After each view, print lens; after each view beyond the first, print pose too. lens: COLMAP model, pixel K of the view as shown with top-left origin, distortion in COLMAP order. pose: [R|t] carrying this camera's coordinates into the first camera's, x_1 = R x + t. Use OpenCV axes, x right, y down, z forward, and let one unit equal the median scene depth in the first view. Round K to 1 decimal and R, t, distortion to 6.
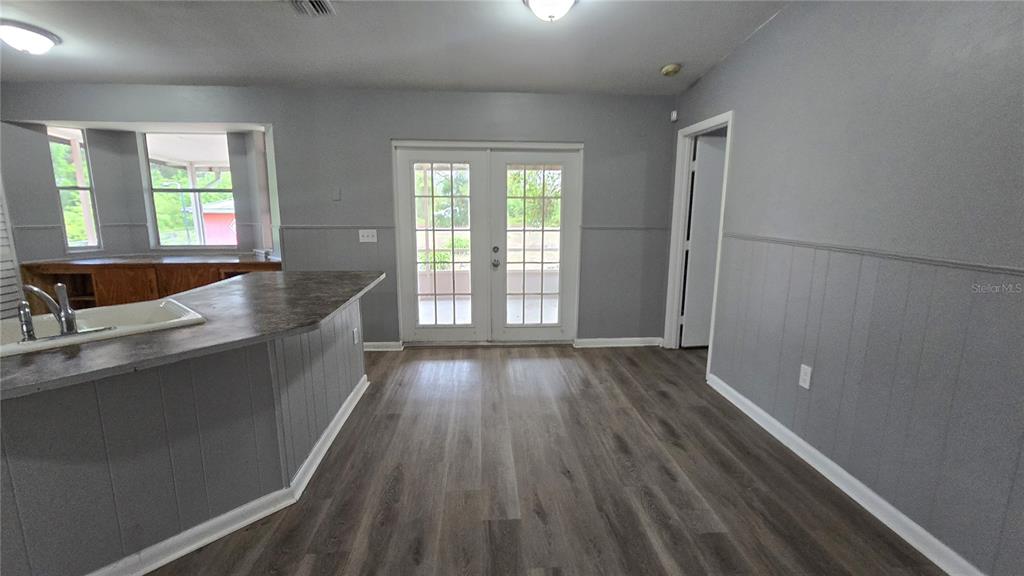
lens RADIAL K [[439.1, 0, 512.5], [0, 439.1, 282.5], [0, 0, 1]] dist [-0.001112, -0.000024]
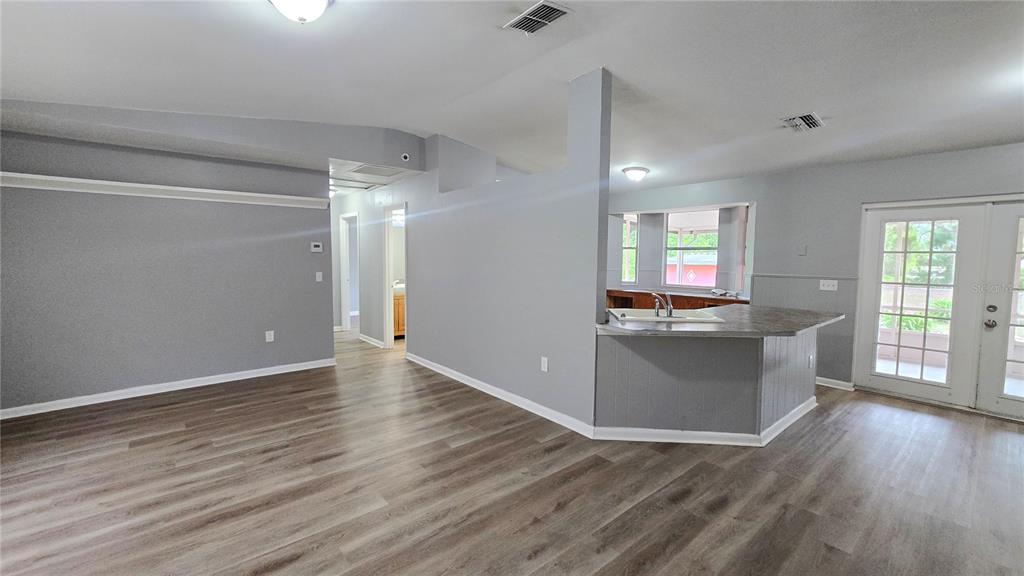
lens RADIAL K [[420.3, 0, 513.8], [0, 420.3, 283.7], [0, 0, 1]] dist [-0.003997, 0.000081]
pose [[0.591718, 0.055837, -0.804209, 0.074013], [-0.147056, 0.988336, -0.039579, 0.056694], [0.792619, 0.141683, 0.593027, -0.328162]]
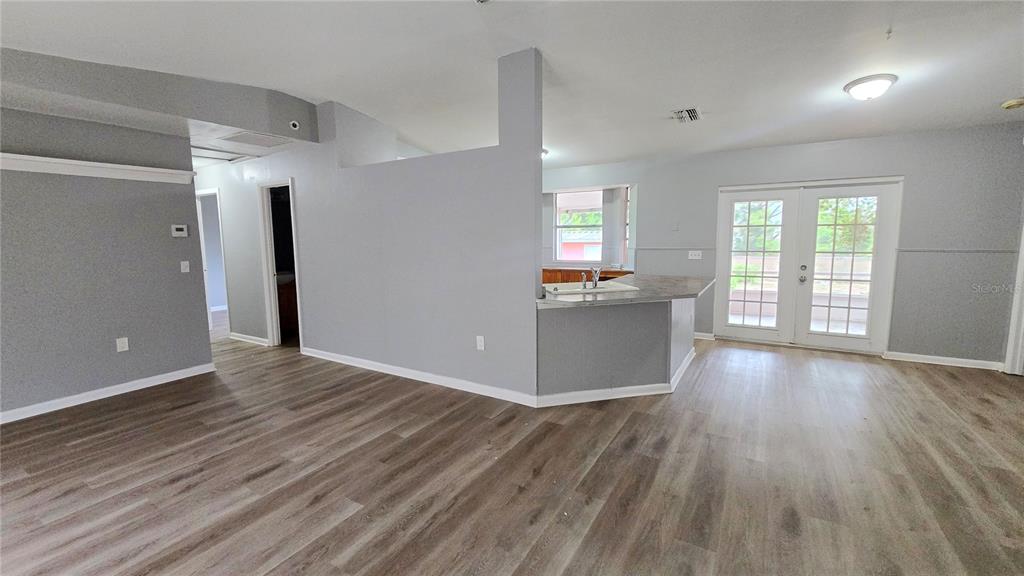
lens RADIAL K [[421.8, 0, 511.6], [0, 421.8, 284.6], [0, 0, 1]] dist [-0.003921, 0.000305]
pose [[0.816181, 0.052168, -0.575437, -0.024539], [-0.084679, 0.995962, -0.029815, 0.077366], [0.571558, 0.073062, 0.817303, -0.427606]]
